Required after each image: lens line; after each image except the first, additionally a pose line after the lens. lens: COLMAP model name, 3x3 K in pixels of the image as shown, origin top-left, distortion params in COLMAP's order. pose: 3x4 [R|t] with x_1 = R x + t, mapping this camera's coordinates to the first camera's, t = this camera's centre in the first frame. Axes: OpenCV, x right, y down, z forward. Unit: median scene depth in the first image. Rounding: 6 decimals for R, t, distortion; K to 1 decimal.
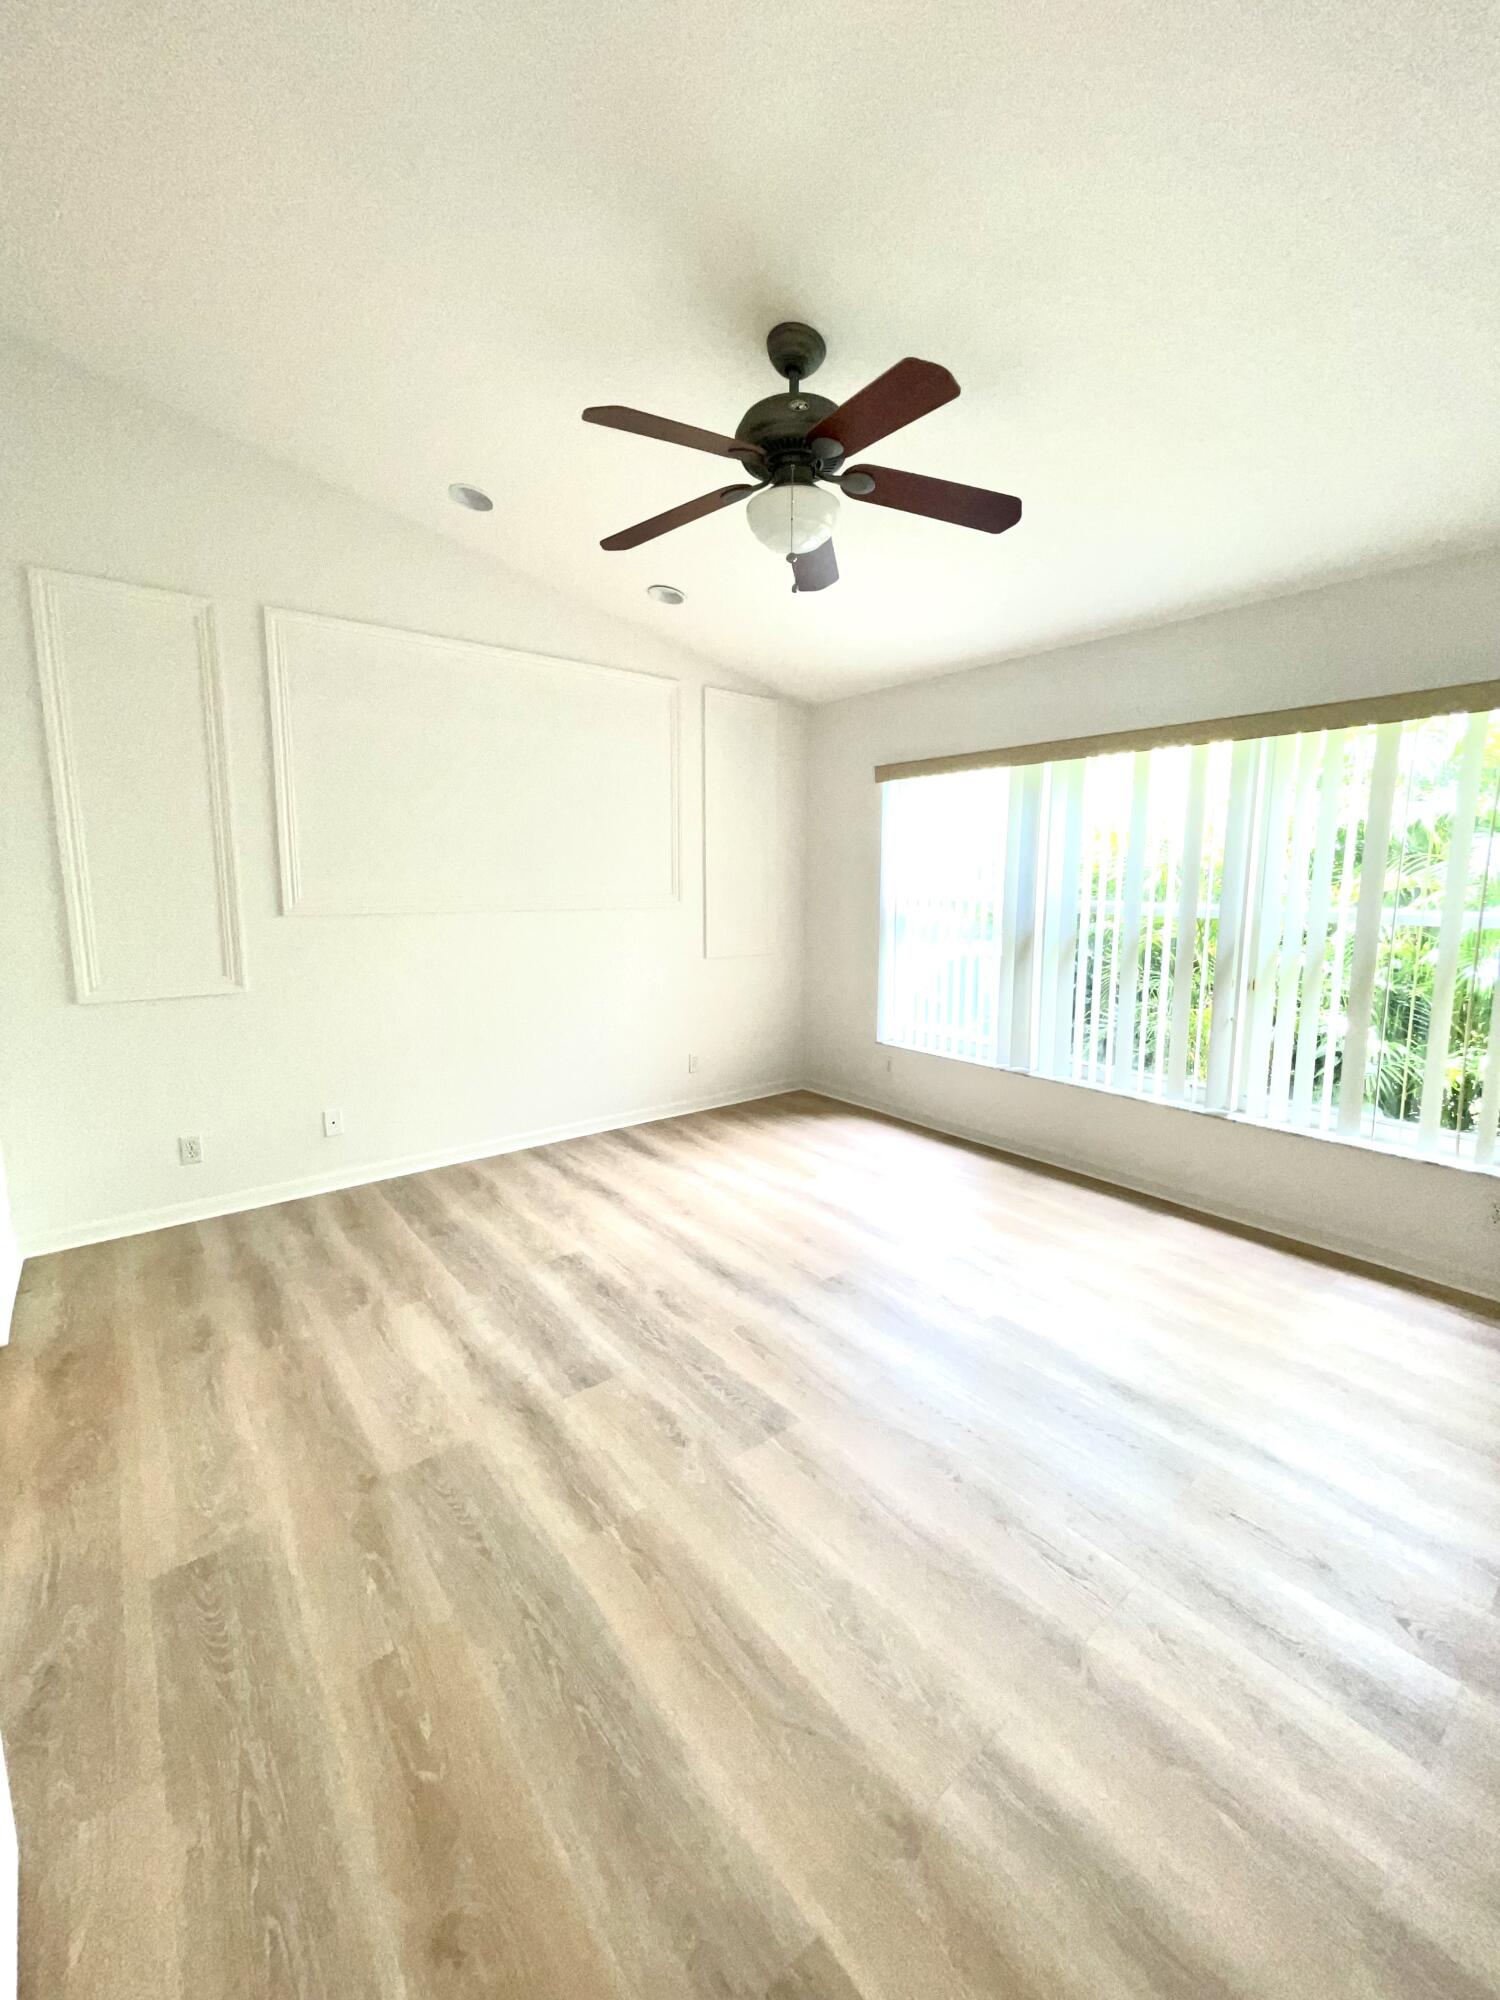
lens RADIAL K [[807.7, 0, 756.7], [0, 807.7, 990.7], [0, 0, 1]] dist [-0.001470, -0.000328]
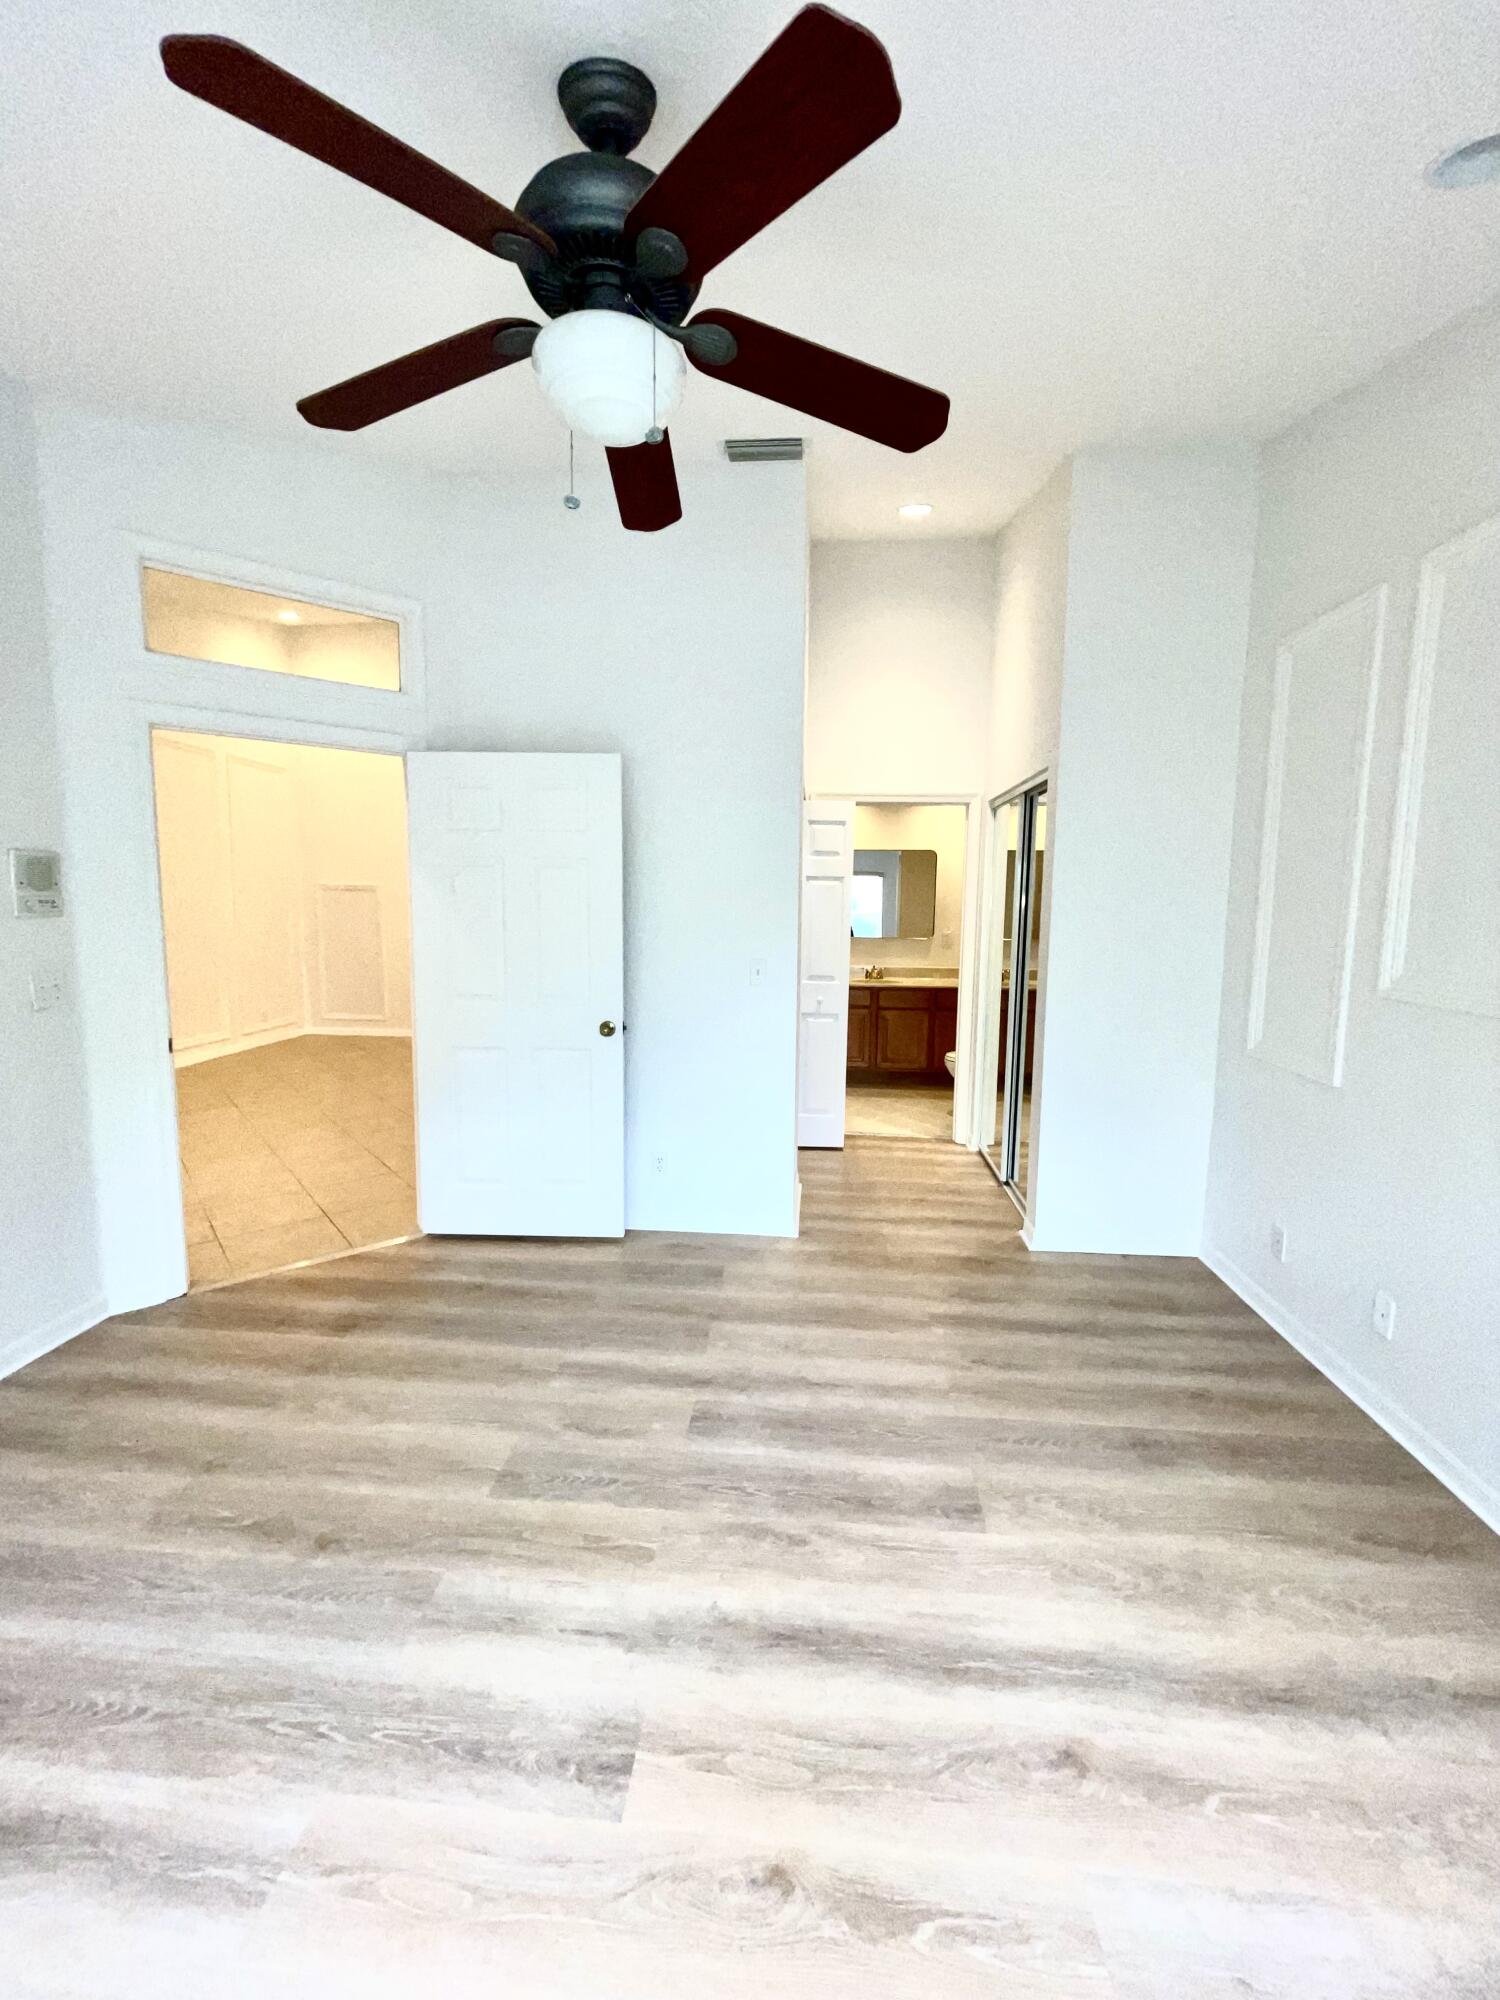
lens RADIAL K [[807.7, 0, 756.7], [0, 807.7, 990.7], [0, 0, 1]] dist [-0.001470, -0.000328]
pose [[-0.682633, 0.073515, -0.727055, 0.397781], [-0.115068, 0.971701, 0.206290, -0.240476], [0.721645, 0.224481, -0.654856, 1.394492]]
